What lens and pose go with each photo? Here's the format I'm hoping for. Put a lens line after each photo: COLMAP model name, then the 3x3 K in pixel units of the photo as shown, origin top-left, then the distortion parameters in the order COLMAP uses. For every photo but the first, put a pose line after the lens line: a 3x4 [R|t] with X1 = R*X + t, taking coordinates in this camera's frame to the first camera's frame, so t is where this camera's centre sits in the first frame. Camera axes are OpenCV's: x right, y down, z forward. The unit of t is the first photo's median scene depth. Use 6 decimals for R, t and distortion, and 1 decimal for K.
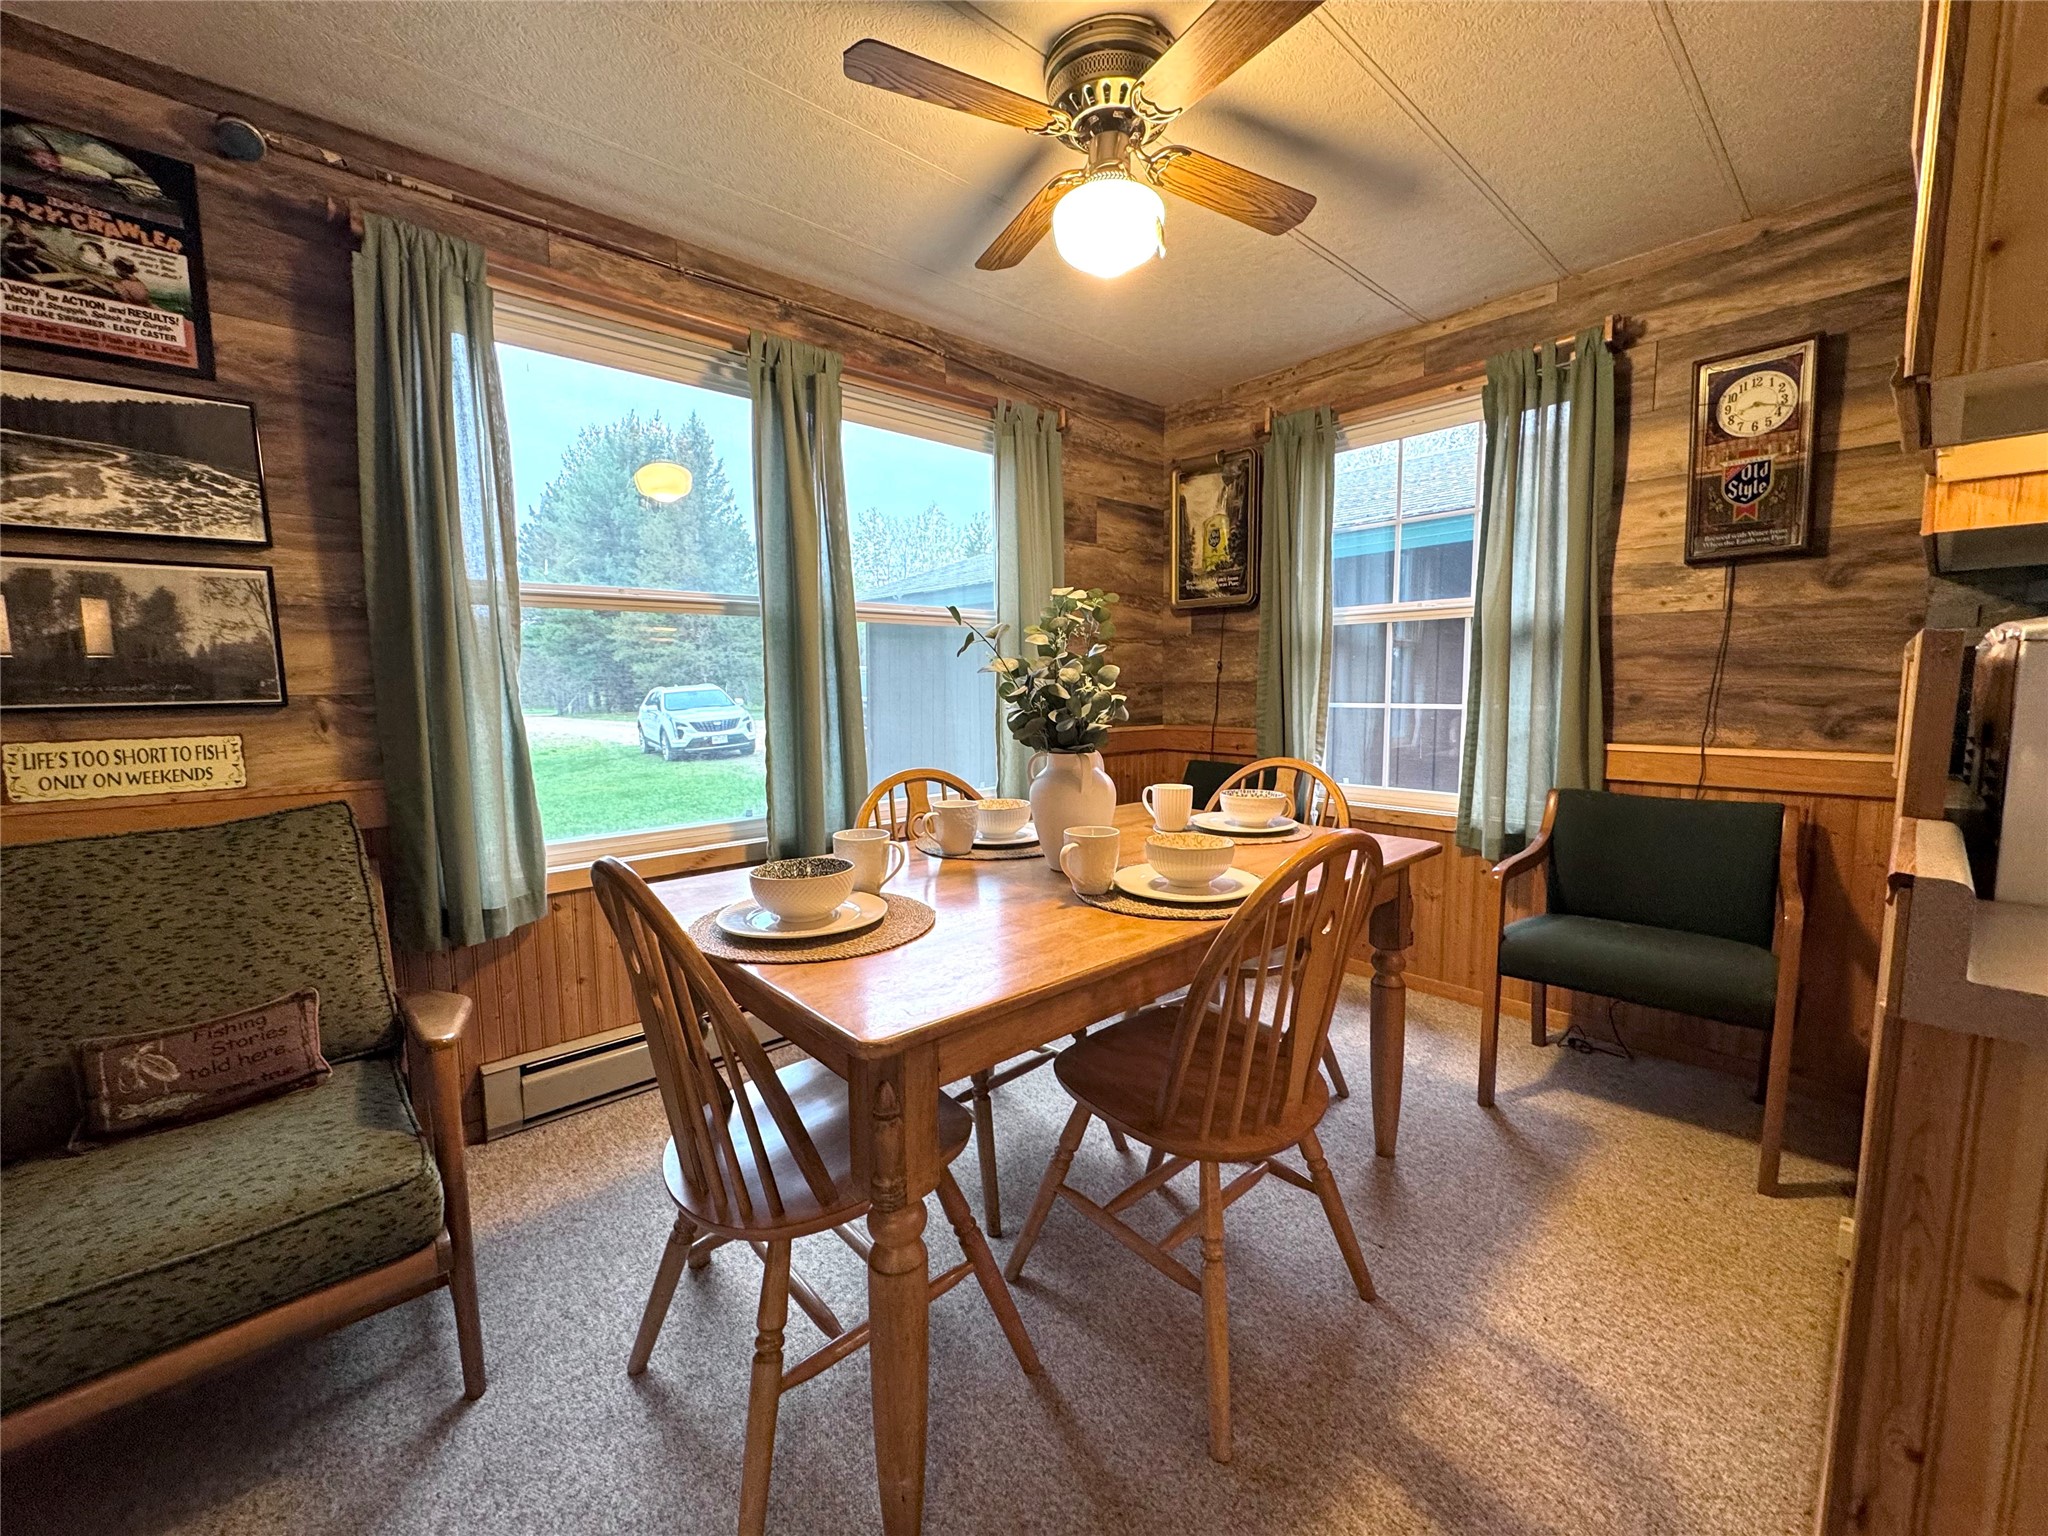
lens RADIAL K [[814.7, 0, 1021.6], [0, 814.7, 765.9], [0, 0, 1]] dist [-0.001179, 0.000152]
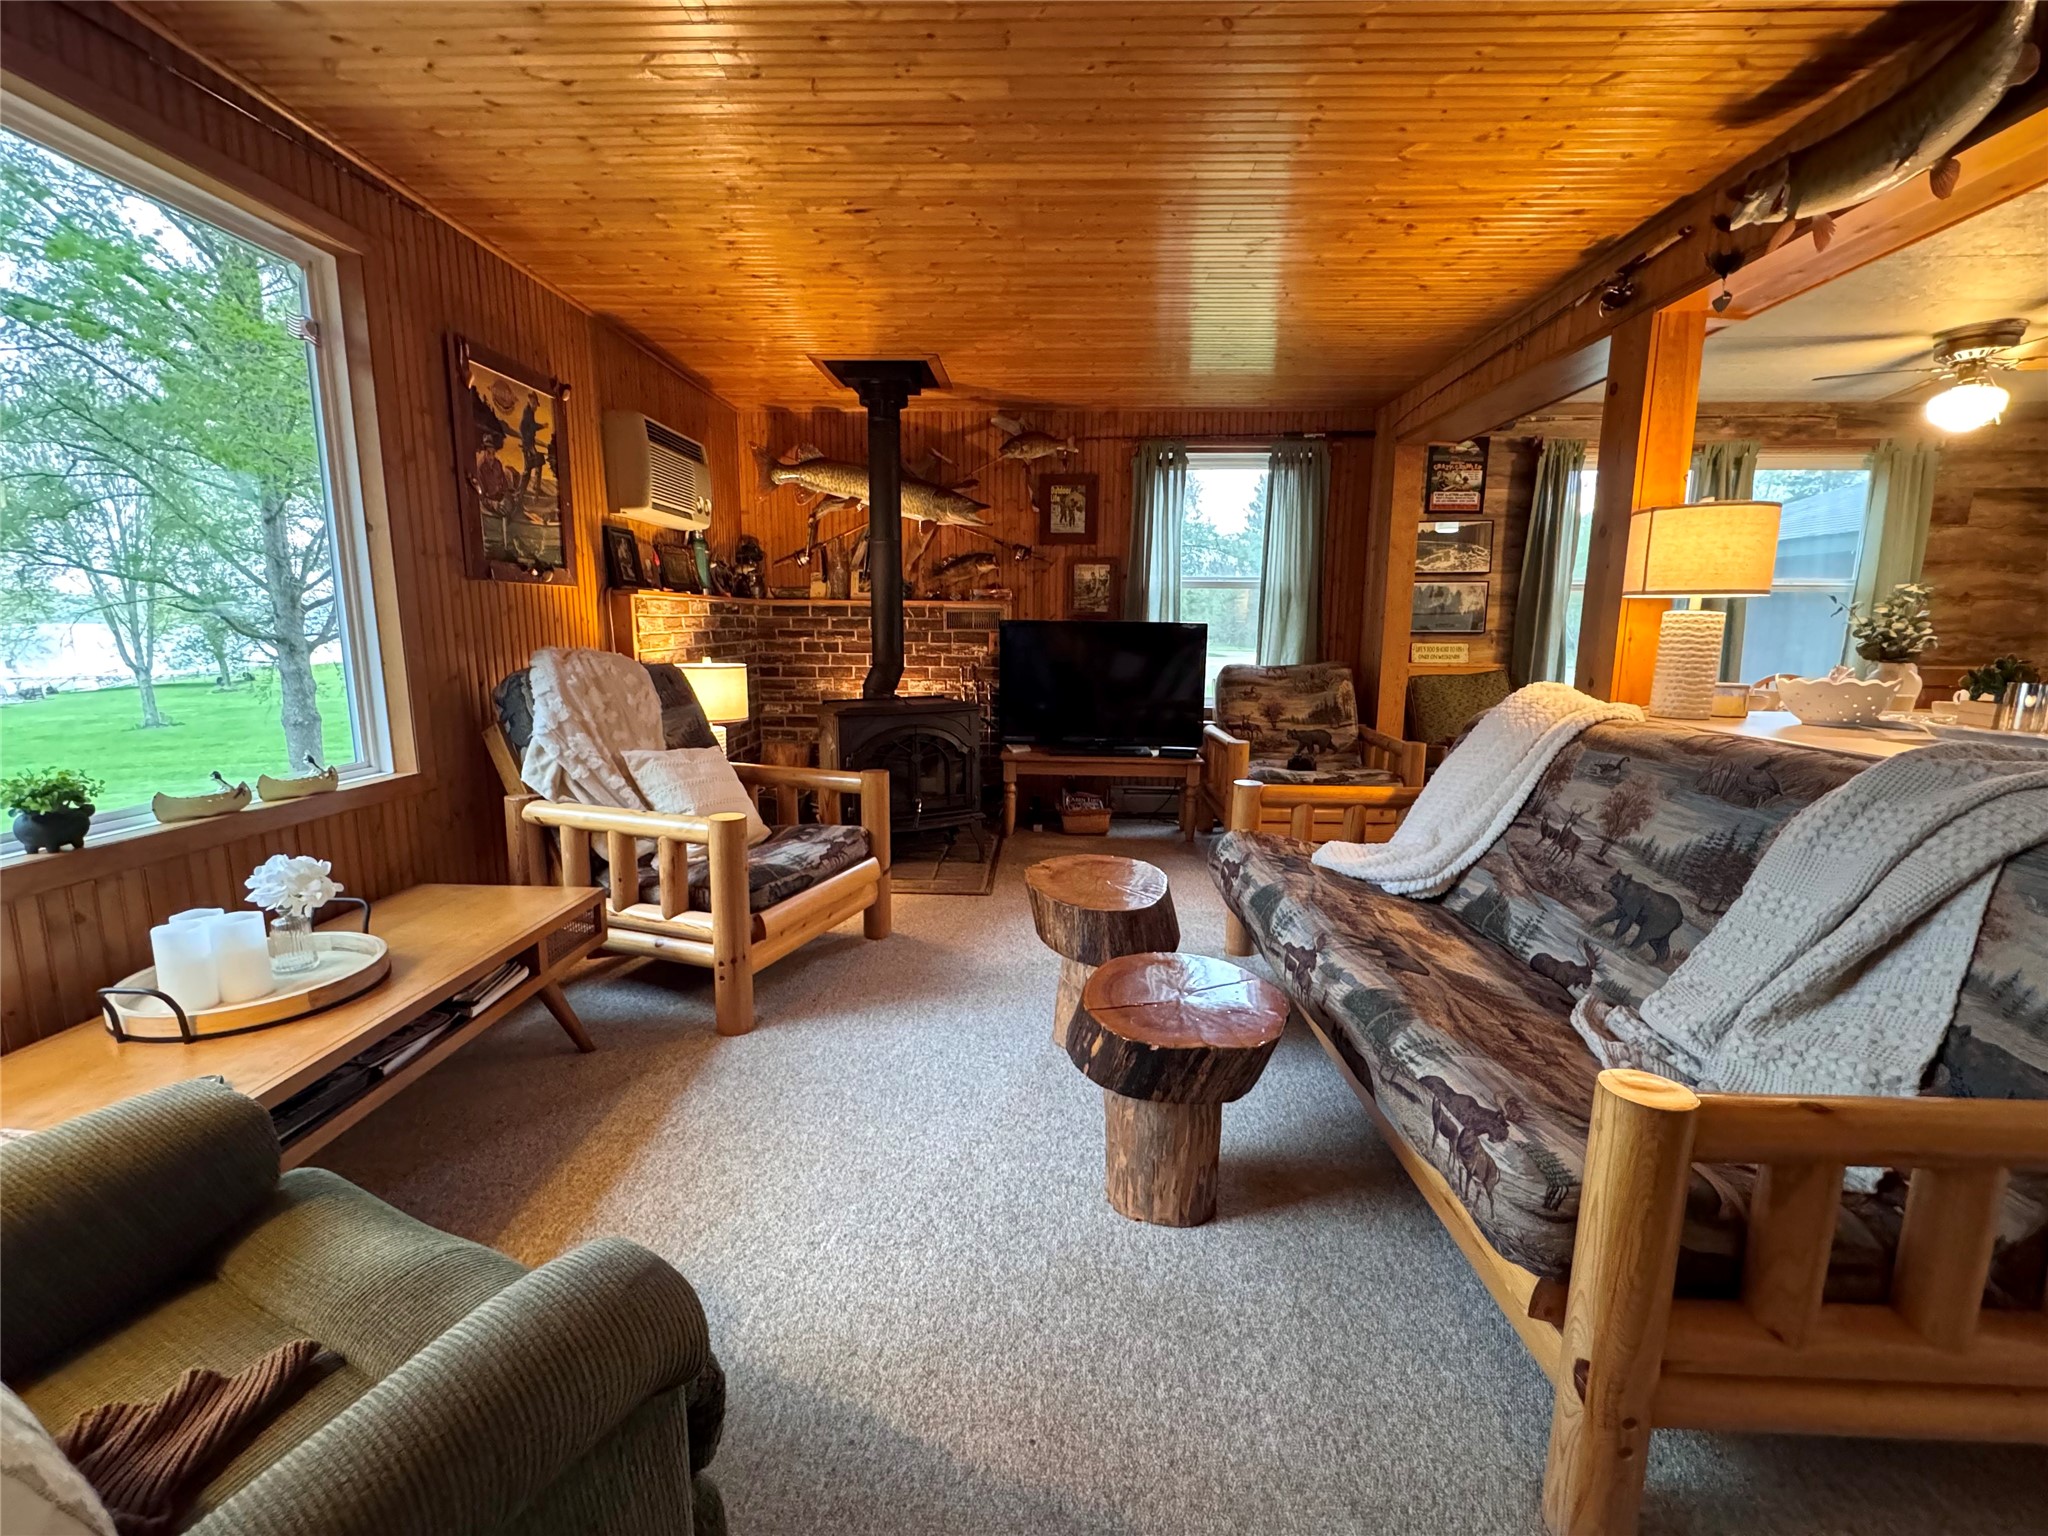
lens RADIAL K [[869.8, 0, 1025.1], [0, 869.8, 764.1], [0, 0, 1]] dist [0.001060, -0.000972]
pose [[0.717968, 0.124154, -0.684915, 0.014040], [-0.085020, 0.992239, 0.090739, 0.173769], [0.690865, -0.006916, 0.722951, -1.649366]]
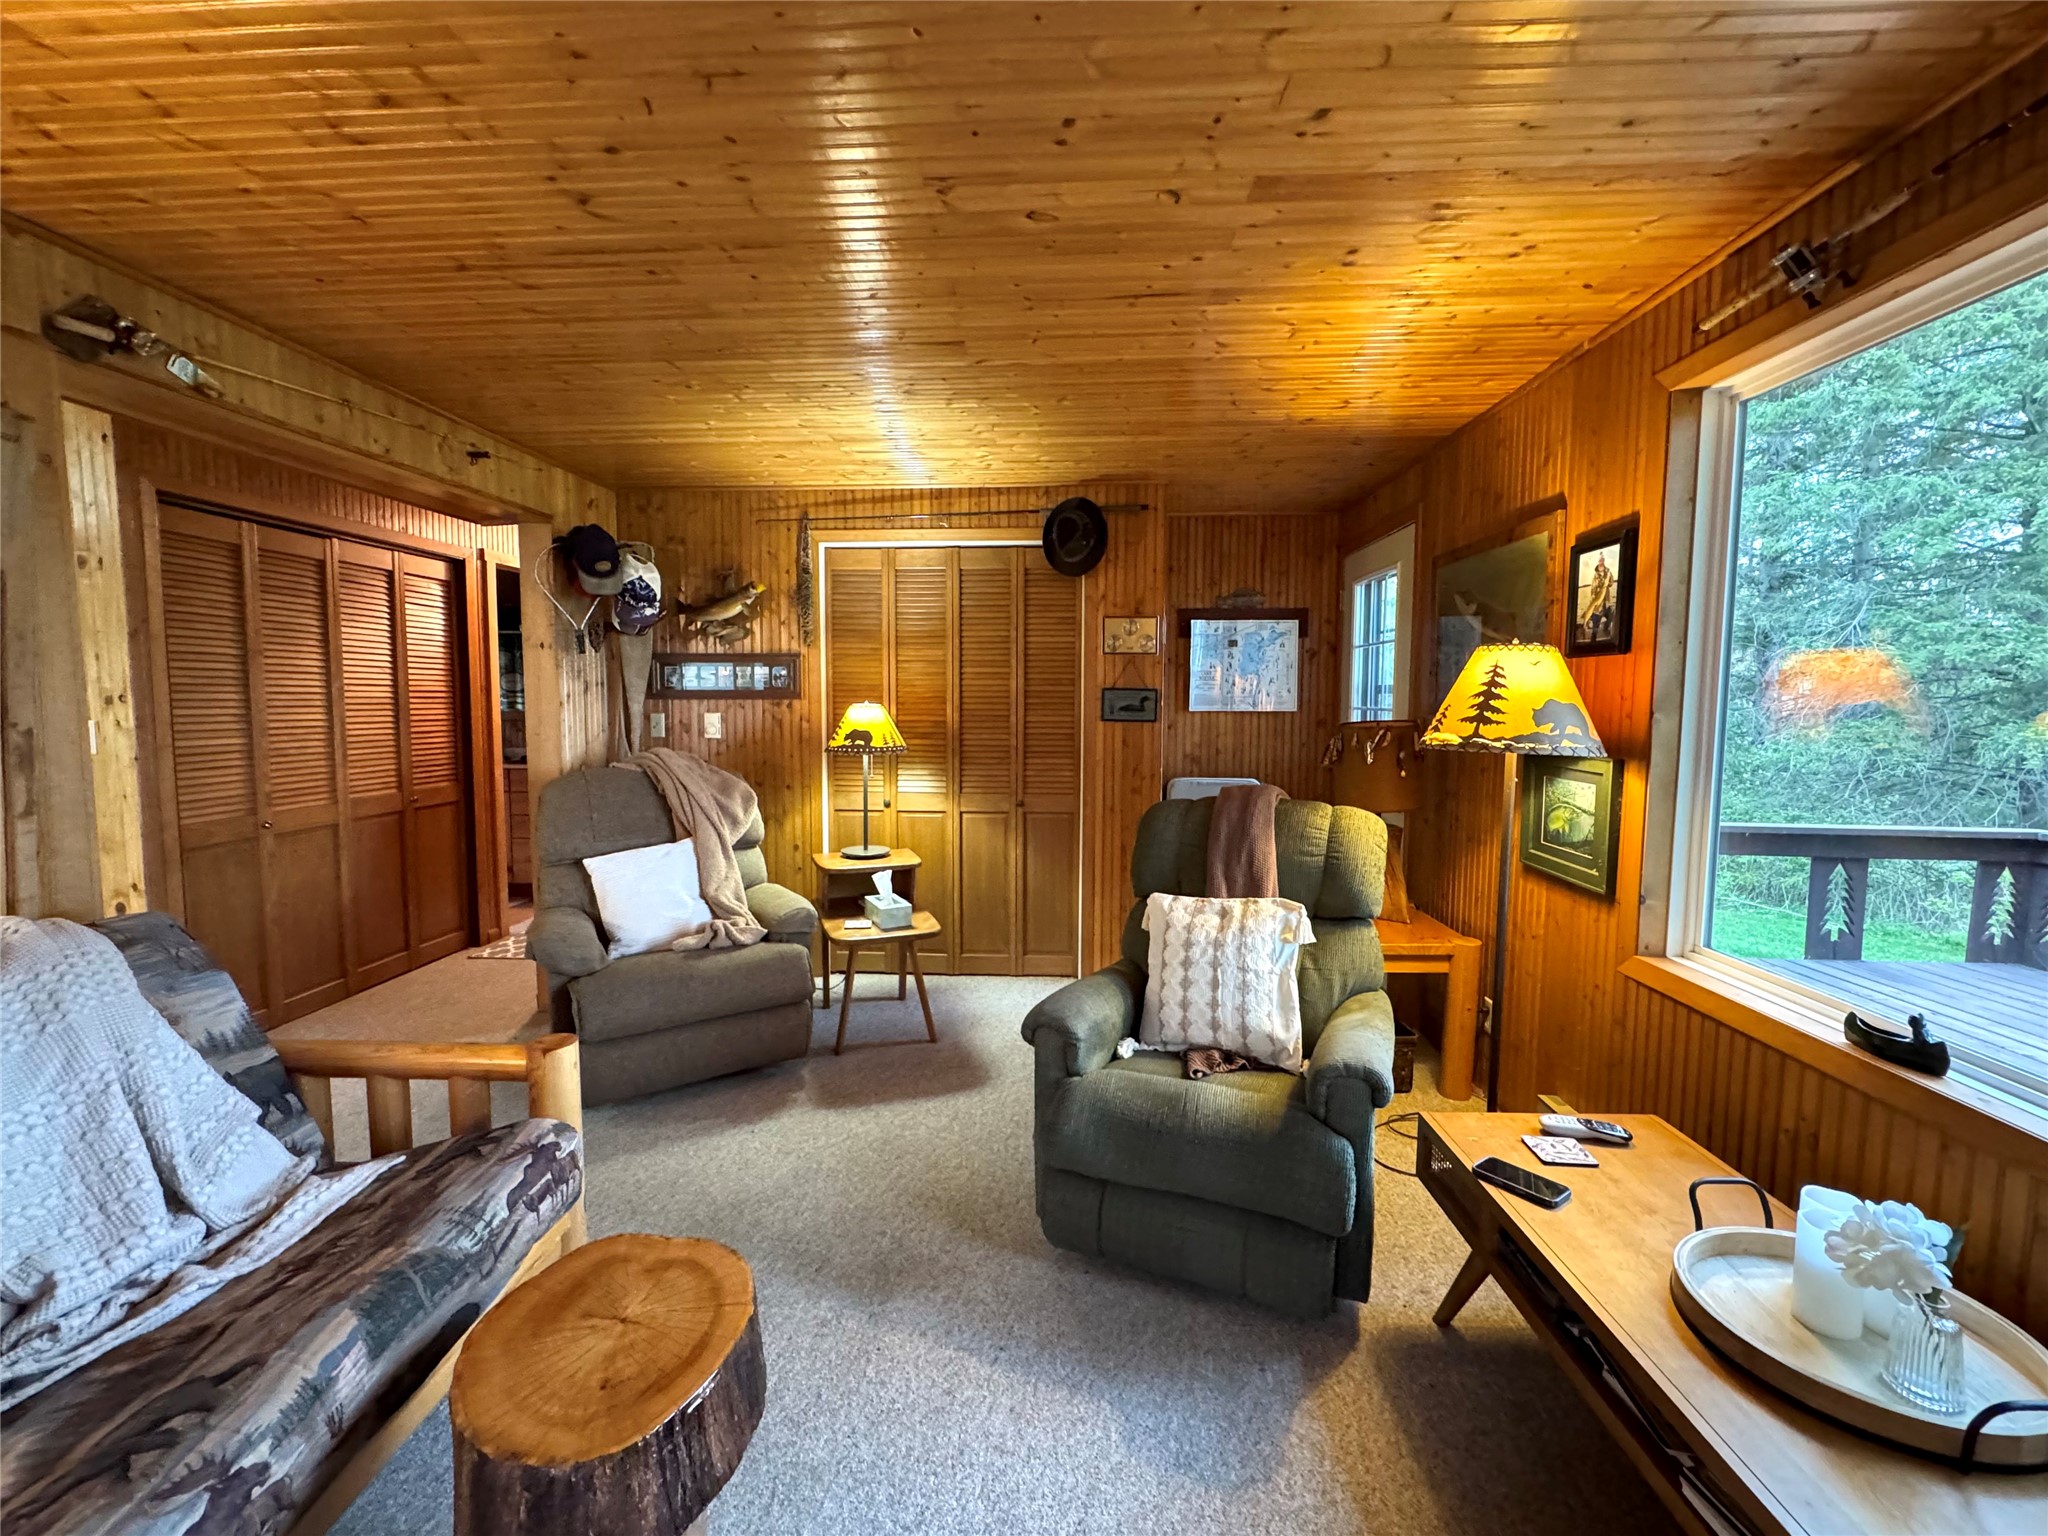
lens RADIAL K [[869.8, 0, 1025.4], [0, 869.8, 766.5], [0, 0, 1]] dist [0.001060, -0.000972]
pose [[-0.709294, -0.048858, 0.703218, -0.957933], [0.076255, 0.986423, 0.145449, 0.005686], [-0.700777, 0.156790, -0.695938, -0.858176]]
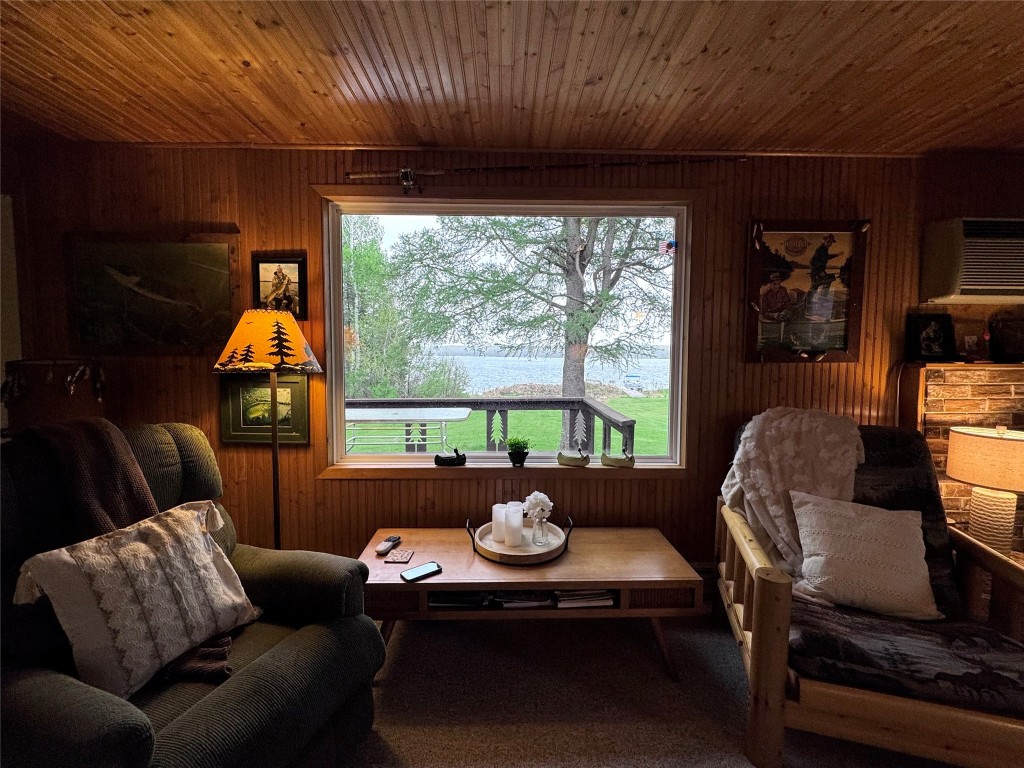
lens RADIAL K [[434.9, 0, 511.4], [0, 434.9, 382.4], [0, 0, 1]] dist [0.001060, -0.000972]
pose [[-0.658571, 0.052609, -0.750677, -0.287241], [-0.078349, 0.987338, 0.137930, 0.041719], [0.748429, 0.149652, -0.646110, -1.045571]]
